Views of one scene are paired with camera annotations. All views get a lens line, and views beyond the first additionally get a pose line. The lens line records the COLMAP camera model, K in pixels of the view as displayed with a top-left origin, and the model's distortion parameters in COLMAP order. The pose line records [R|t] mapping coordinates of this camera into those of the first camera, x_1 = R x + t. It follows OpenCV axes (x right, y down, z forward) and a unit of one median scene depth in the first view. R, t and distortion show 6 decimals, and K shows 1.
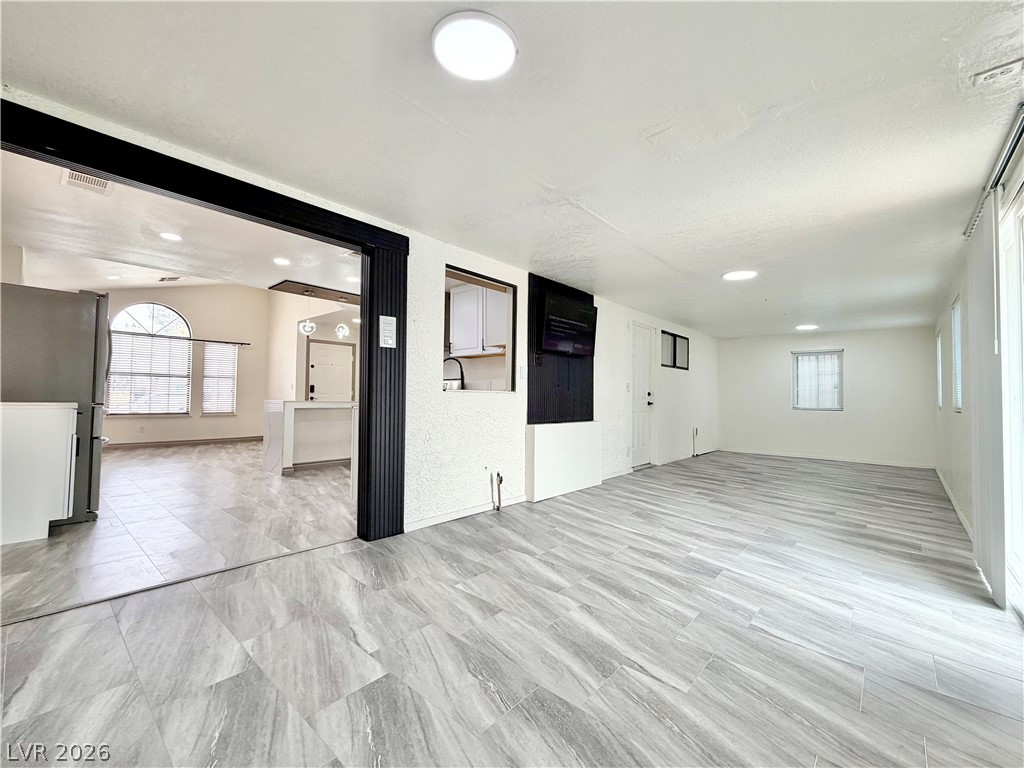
lens RADIAL K [[430.6, 0, 512.0], [0, 430.6, 384.0], [0, 0, 1]] dist [-0.000389, 0.000159]
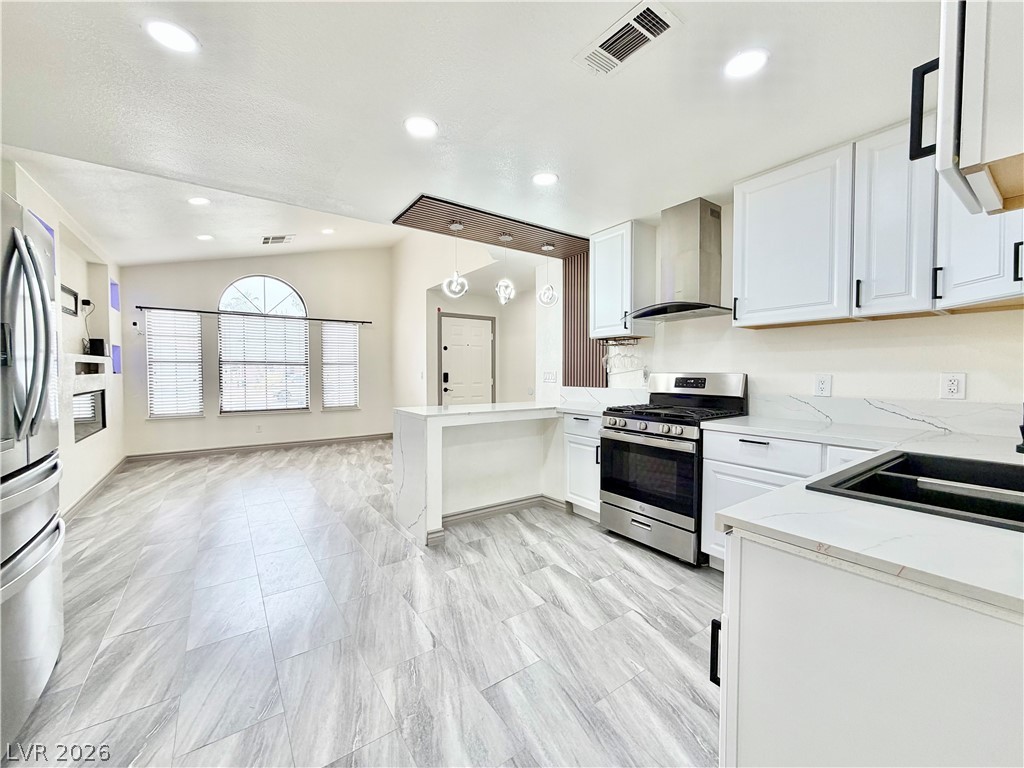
lens RADIAL K [[407.6, 0, 509.9], [0, 407.6, 384.9], [0, 0, 1]] dist [0.000522, -0.000184]
pose [[0.973777, -0.000788, -0.227502, -0.314580], [0.015520, 0.997895, 0.062972, -0.033739], [0.226973, -0.064852, 0.971739, 0.532909]]
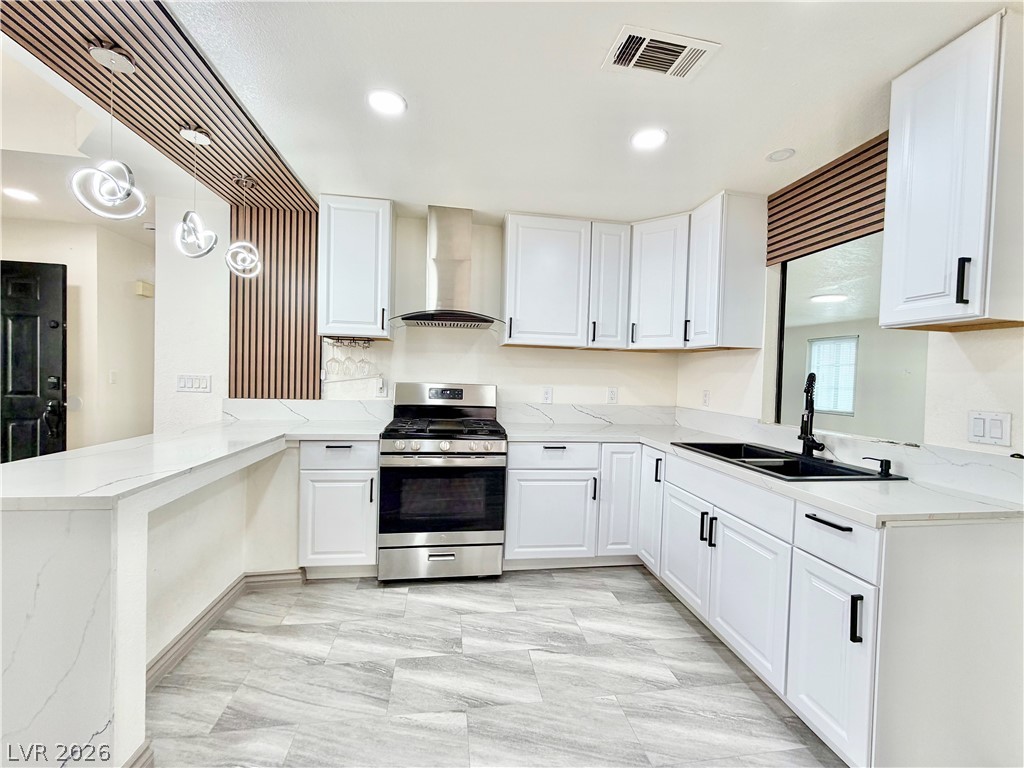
lens RADIAL K [[409.2, 0, 509.3], [0, 409.2, 384.8], [0, 0, 1]] dist [-0.000031, 0.000087]
pose [[0.641535, -0.009890, 0.767030, -0.586761], [-0.050352, 0.997217, 0.054972, -0.044776], [-0.765439, -0.073888, 0.639252, 0.735323]]
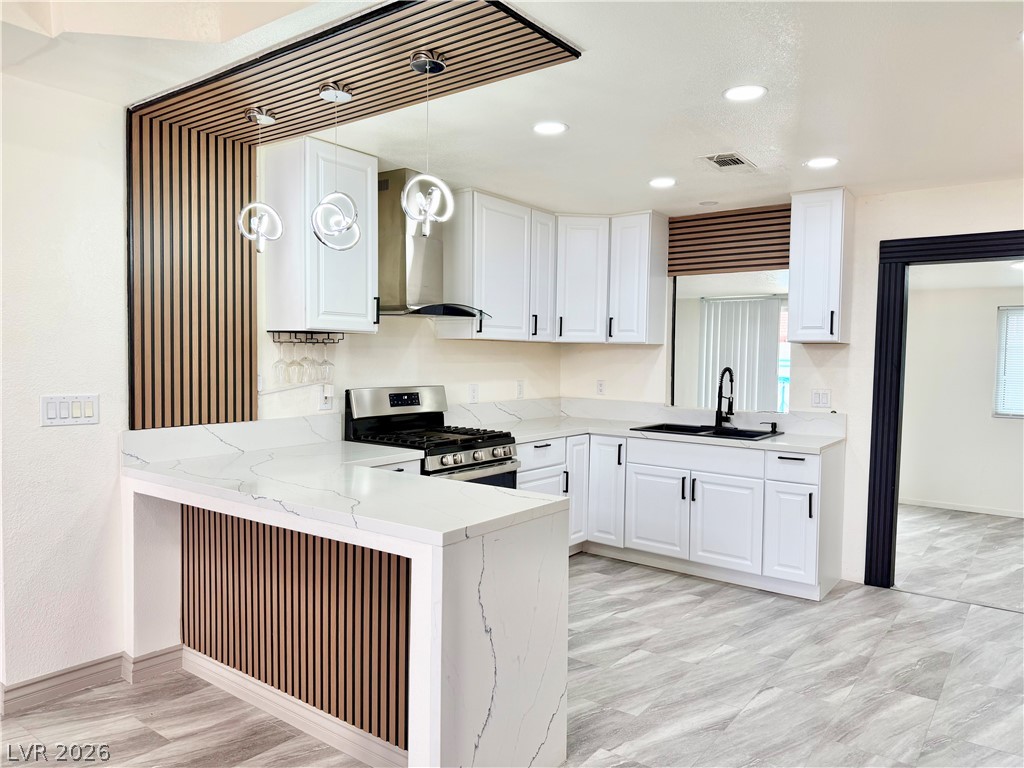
lens RADIAL K [[715.5, 0, 512.0], [0, 715.5, 387.6], [0, 0, 1]] dist [0.060260, -0.082664]
pose [[-0.079630, -0.058256, 0.995121, -1.032358], [-0.048311, 0.997343, 0.054520, -0.060417], [-0.995653, -0.043734, -0.082233, 1.126097]]
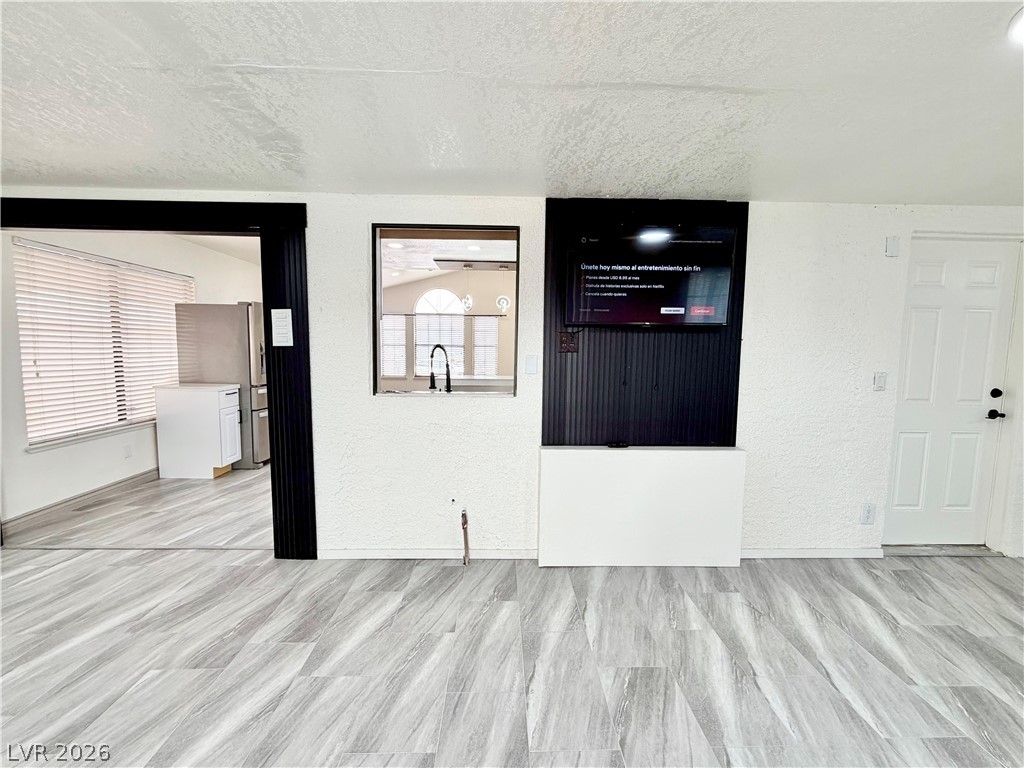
lens RADIAL K [[430.6, 0, 512.0], [0, 430.6, 384.0], [0, 0, 1]] dist [-0.000389, 0.000159]
pose [[0.683540, 0.058473, -0.727567, 0.380312], [0.021861, 0.994699, 0.100480, -0.050814], [0.729585, -0.084588, 0.678638, 0.440908]]
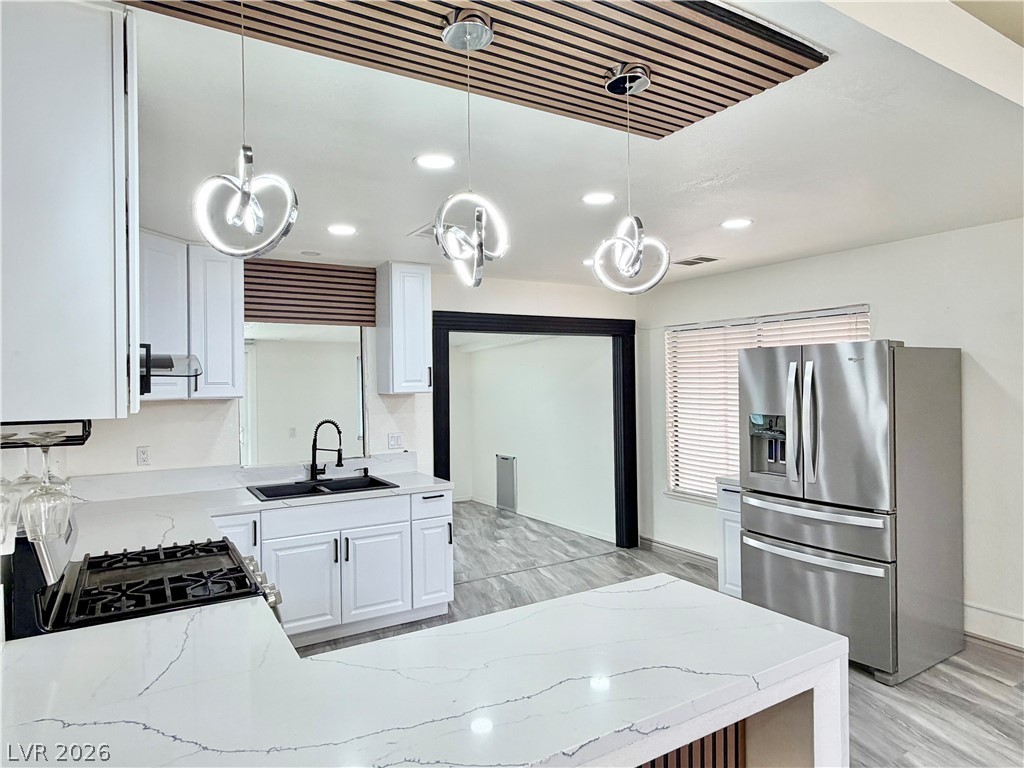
lens RADIAL K [[620.1, 0, 506.6], [0, 620.1, 384.7], [0, 0, 1]] dist [0.000064, -0.000852]
pose [[-0.954475, 0.001651, 0.298288, -0.576925], [-0.006015, 0.999675, -0.024779, -0.075895], [-0.298232, -0.025445, -0.954154, 1.477899]]
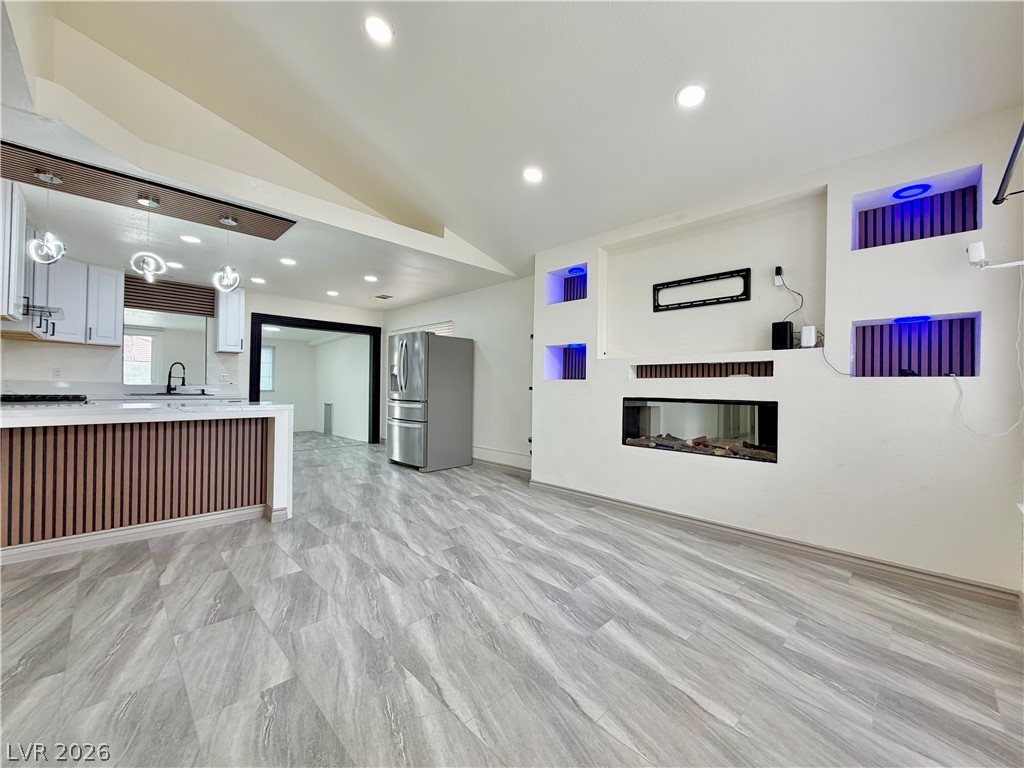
lens RADIAL K [[409.2, 0, 509.3], [0, 409.2, 384.8], [0, 0, 1]] dist [-0.000031, 0.000087]
pose [[-0.997069, -0.026267, 0.071855, -1.035864], [-0.029090, 0.998834, -0.038523, 0.025684], [-0.070759, -0.040500, -0.996671, 1.753237]]
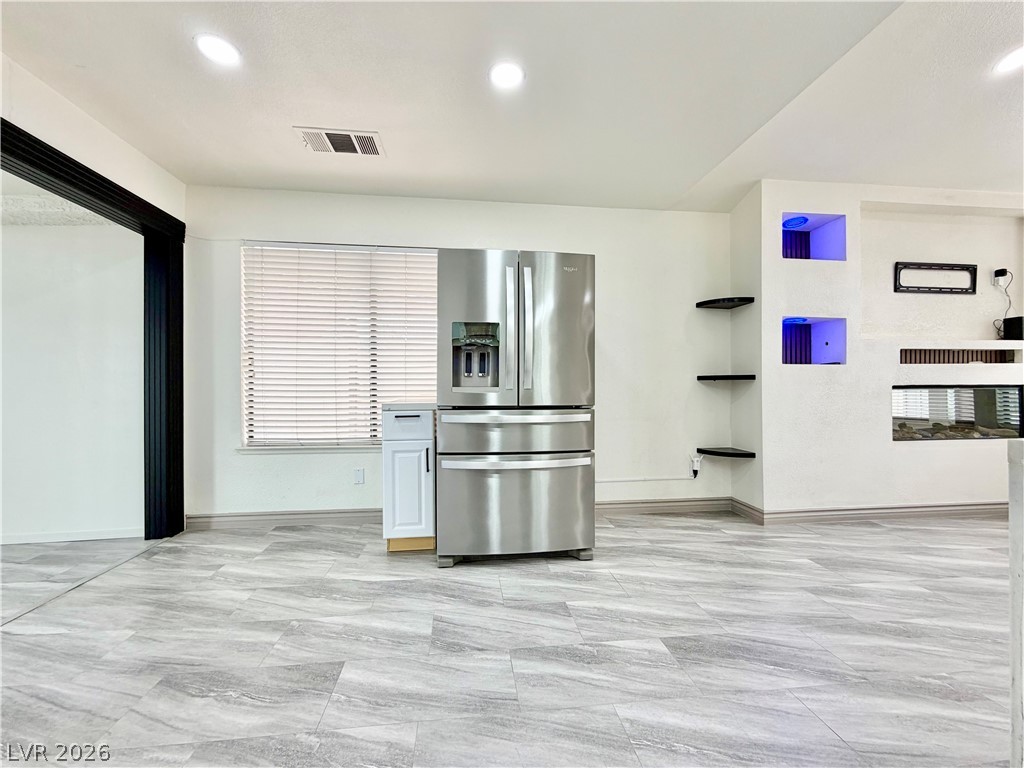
lens RADIAL K [[407.6, 0, 509.9], [0, 407.6, 384.9], [0, 0, 1]] dist [0.000522, -0.000184]
pose [[-0.669677, -0.013653, -0.742527, -0.348084], [0.019350, 0.999171, -0.035824, 0.024060], [0.742401, -0.038359, -0.668857, 1.012410]]
